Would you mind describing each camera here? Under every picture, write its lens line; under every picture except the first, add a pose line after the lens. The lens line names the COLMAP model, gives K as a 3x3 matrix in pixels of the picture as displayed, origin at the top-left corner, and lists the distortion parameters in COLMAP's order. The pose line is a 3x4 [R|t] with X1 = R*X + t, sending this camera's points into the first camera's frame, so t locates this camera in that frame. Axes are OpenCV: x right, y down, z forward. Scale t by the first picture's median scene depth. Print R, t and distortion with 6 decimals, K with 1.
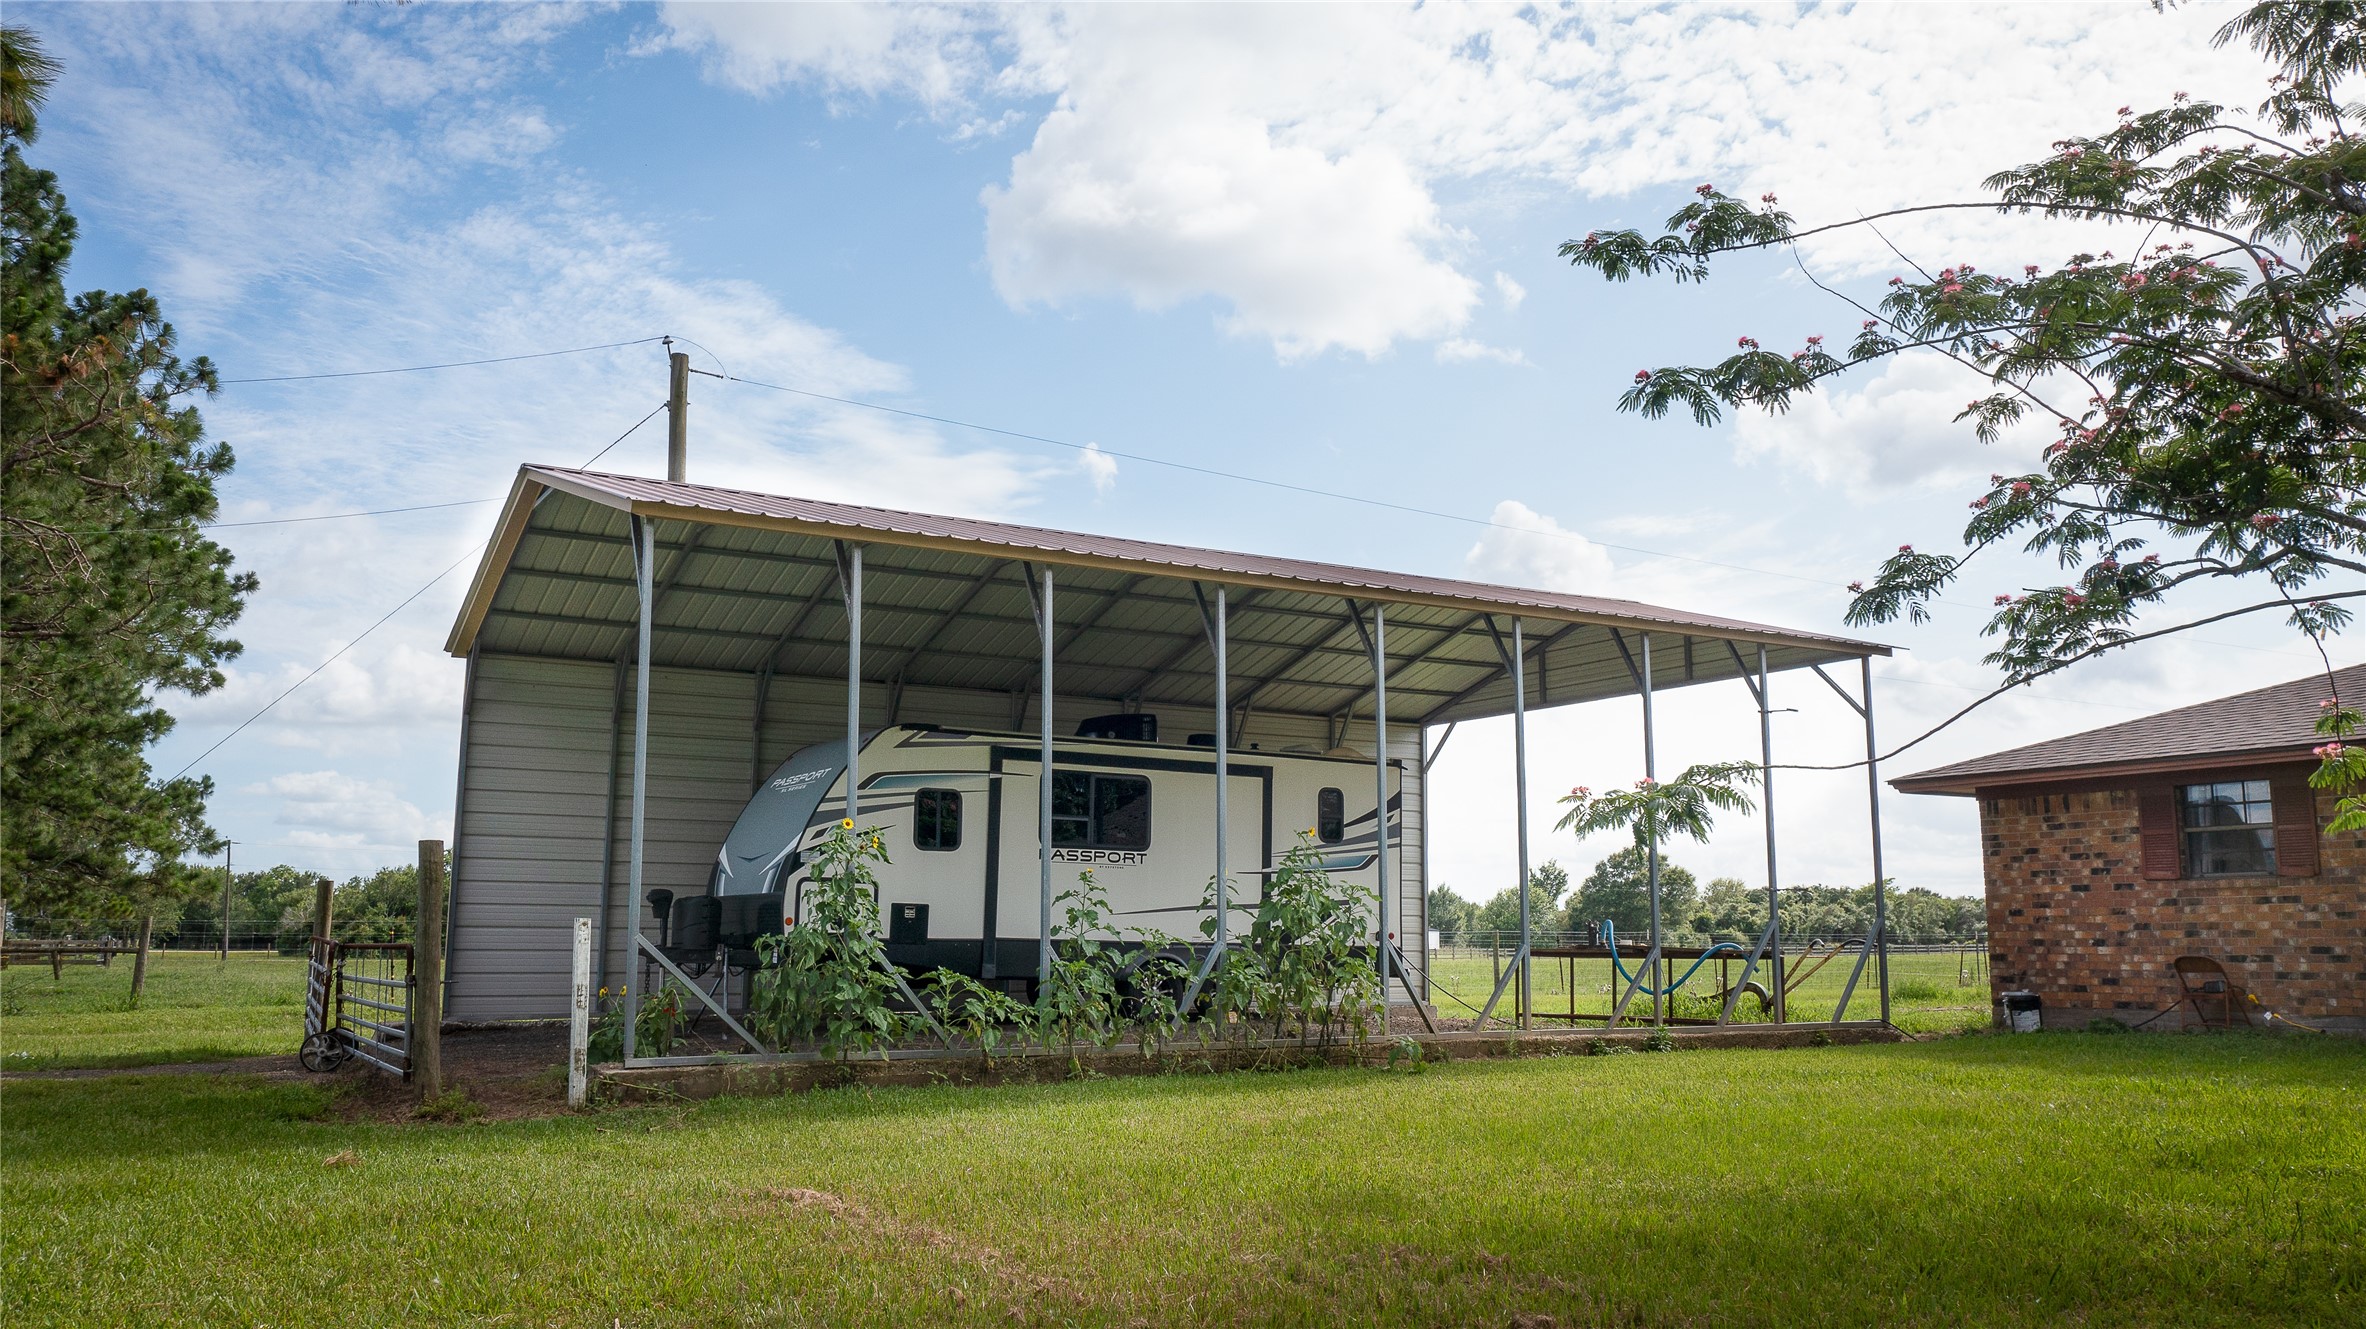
lens RADIAL K [[1853.8, 0, 1150.0], [0, 1853.8, 675.0], [0, 0, 1]] dist [-0.005318, 0.004232]
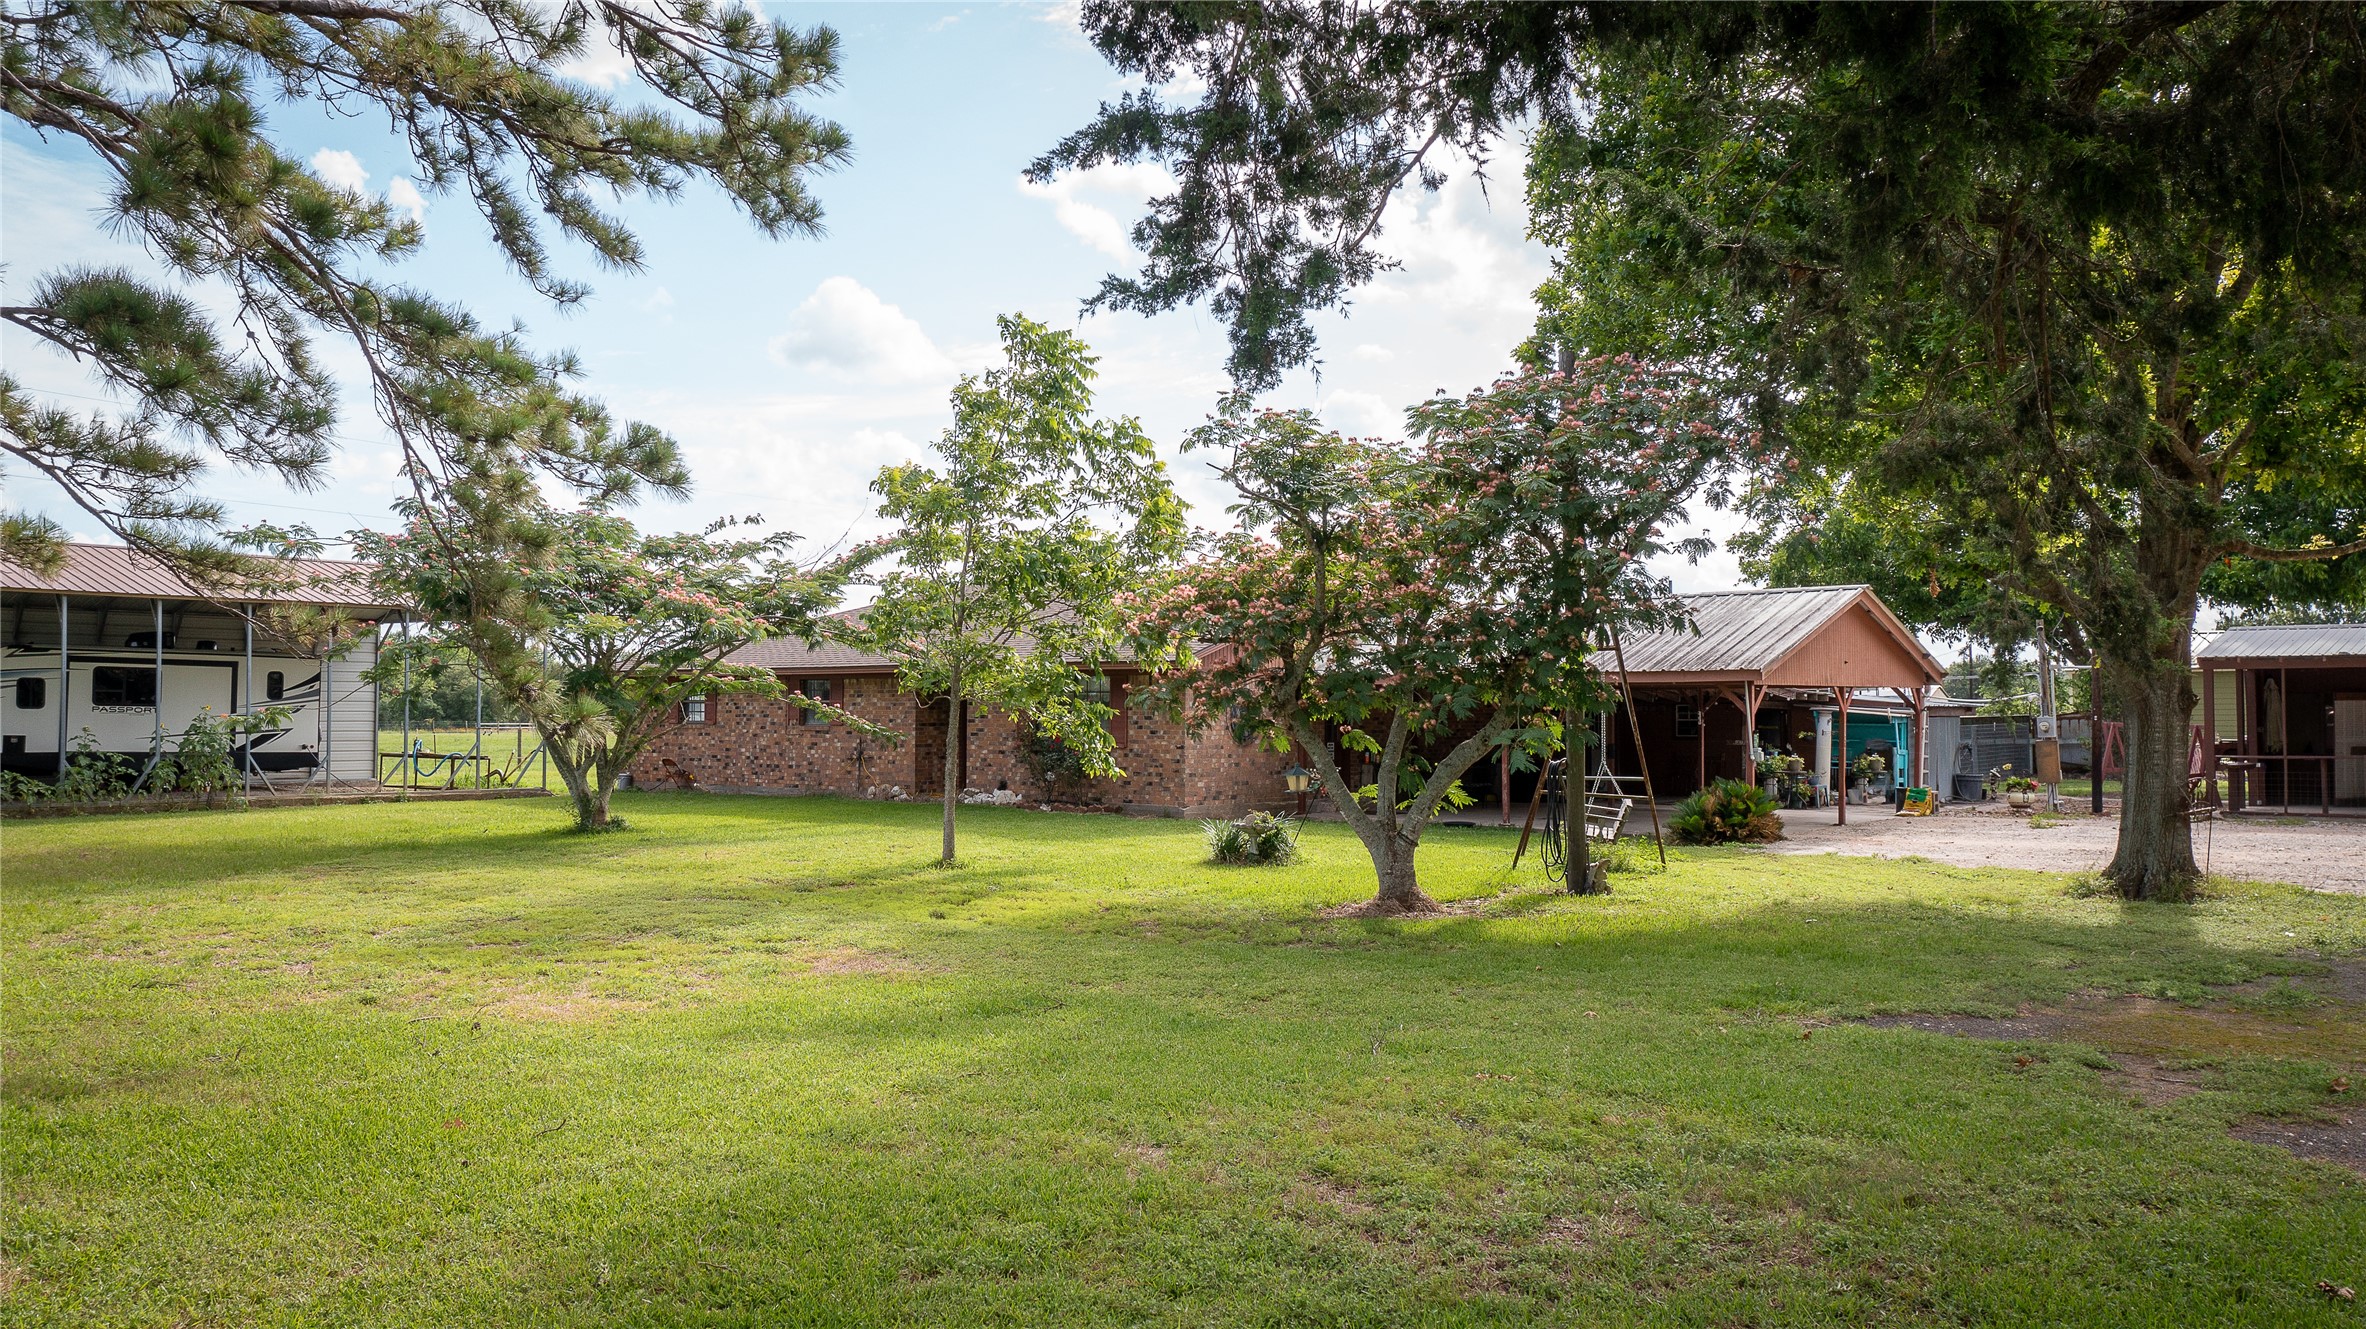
lens RADIAL K [[1853.8, 0, 1172.8], [0, 1853.8, 677.0], [0, 0, 1]] dist [-0.005318, 0.004232]
pose [[0.940213, 0.007591, 0.340501, 0.318840], [-0.050240, 0.991906, 0.116611, -0.204969], [-0.336860, -0.126746, 0.932985, -1.113302]]
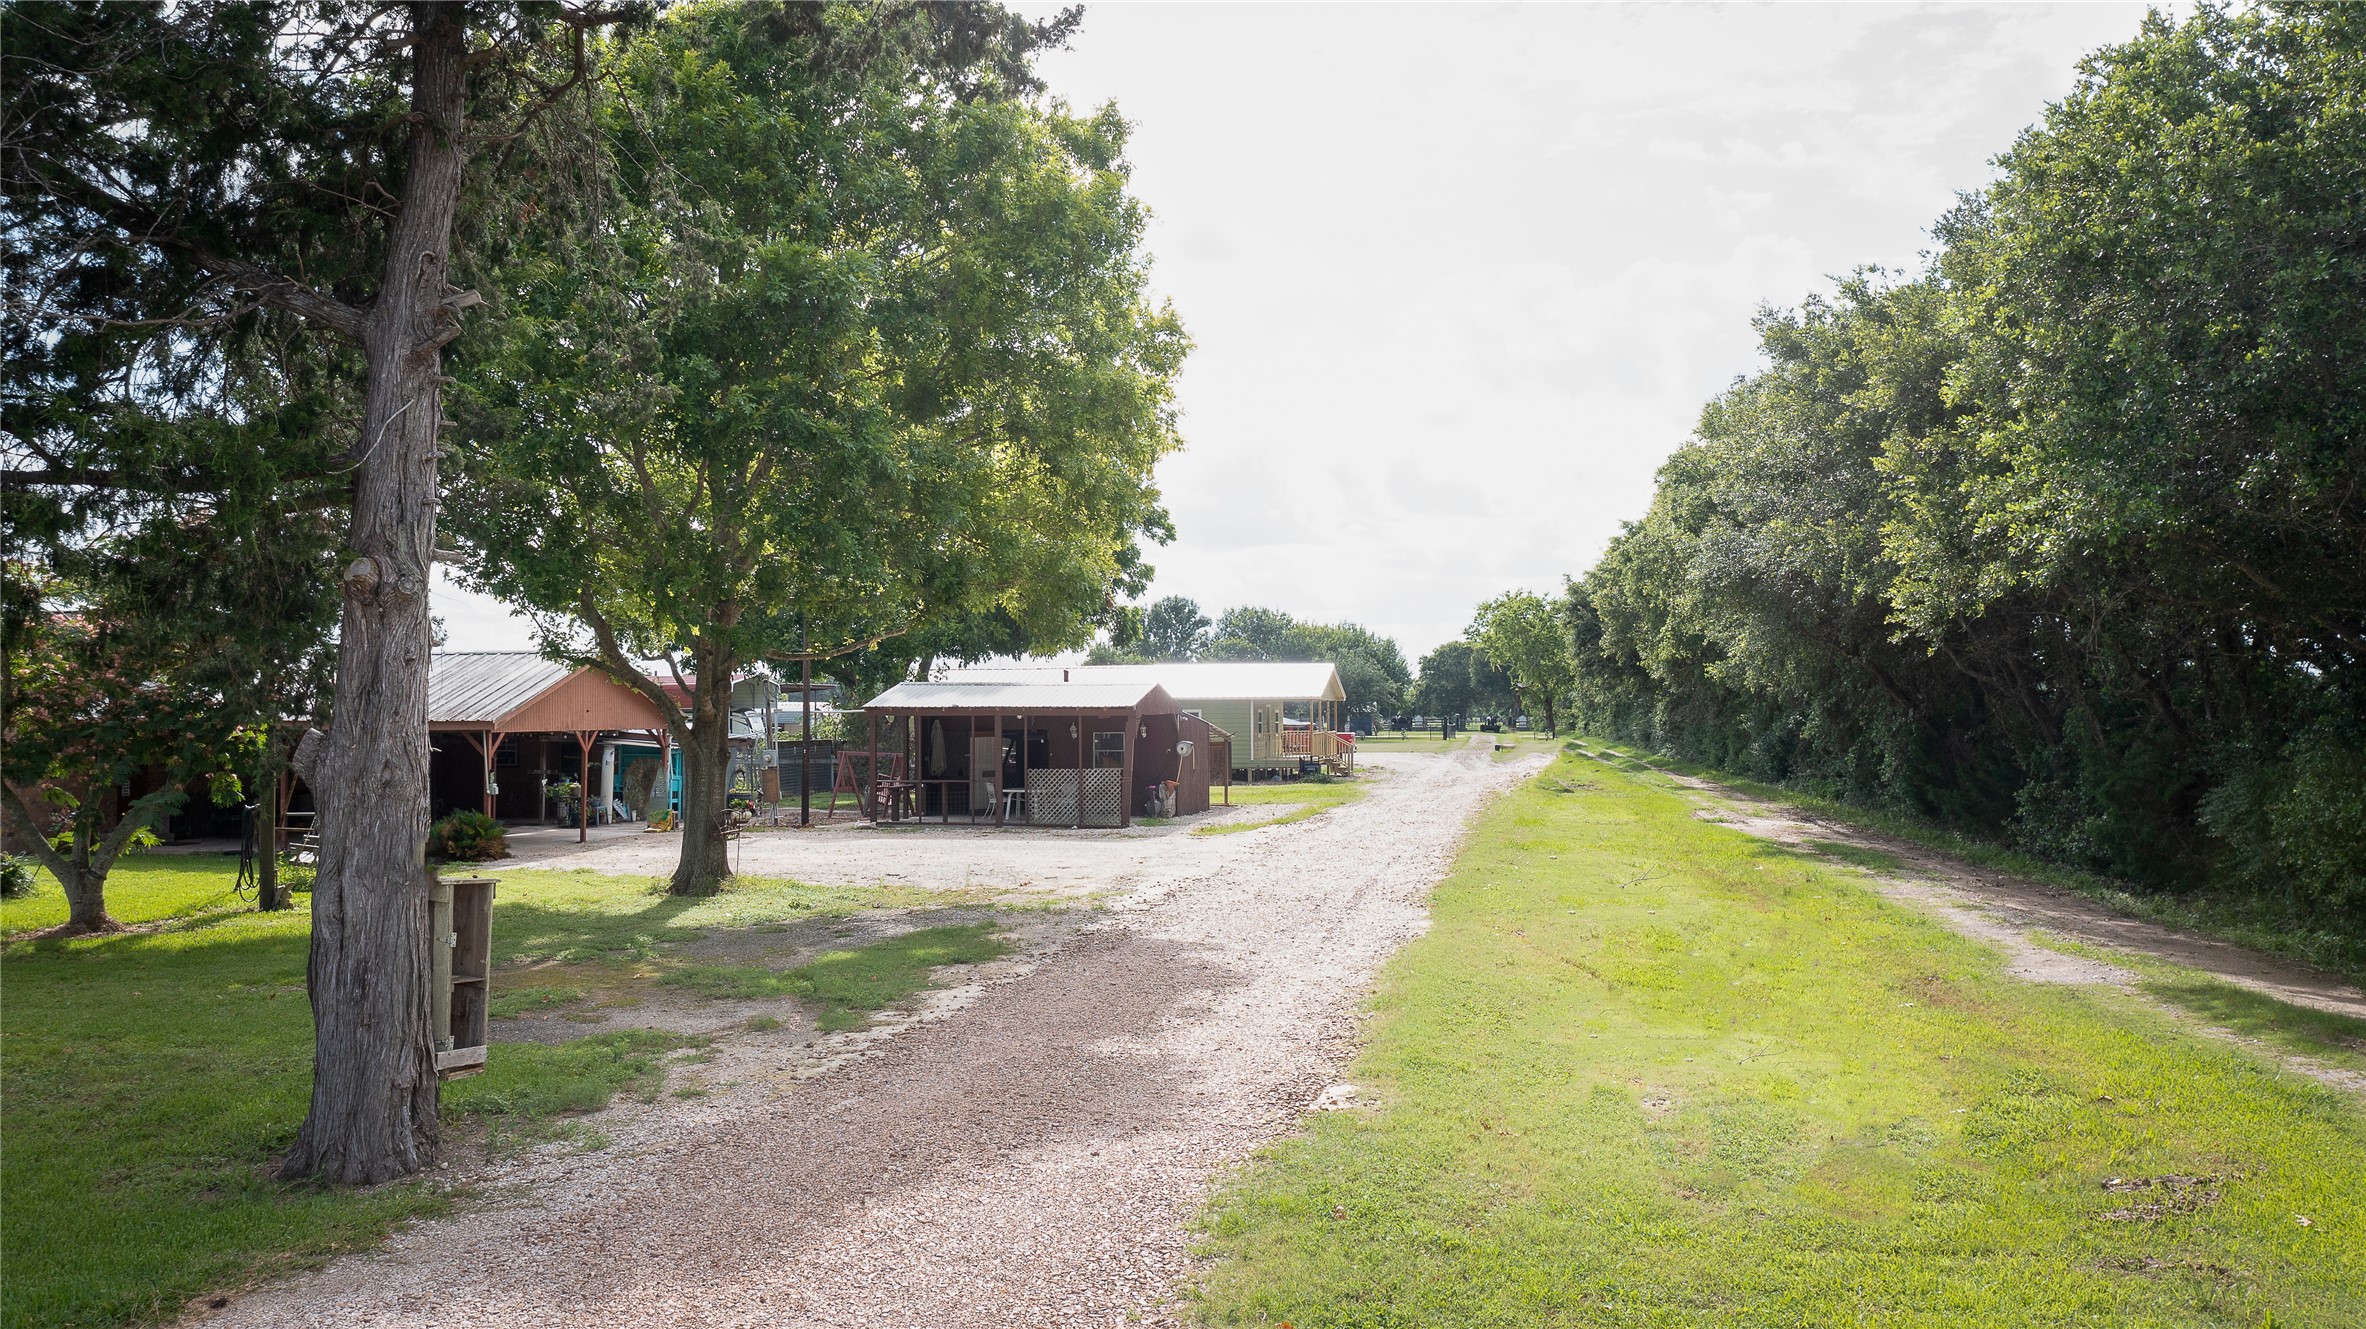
lens RADIAL K [[1853.8, 0, 1174.0], [0, 1853.8, 657.7], [0, 0, 1]] dist [-0.005318, 0.004232]
pose [[0.636757, 0.025707, 0.770636, 0.278289], [-0.111860, 0.991951, 0.059338, -0.300618], [-0.762907, -0.123987, 0.634508, -1.528413]]
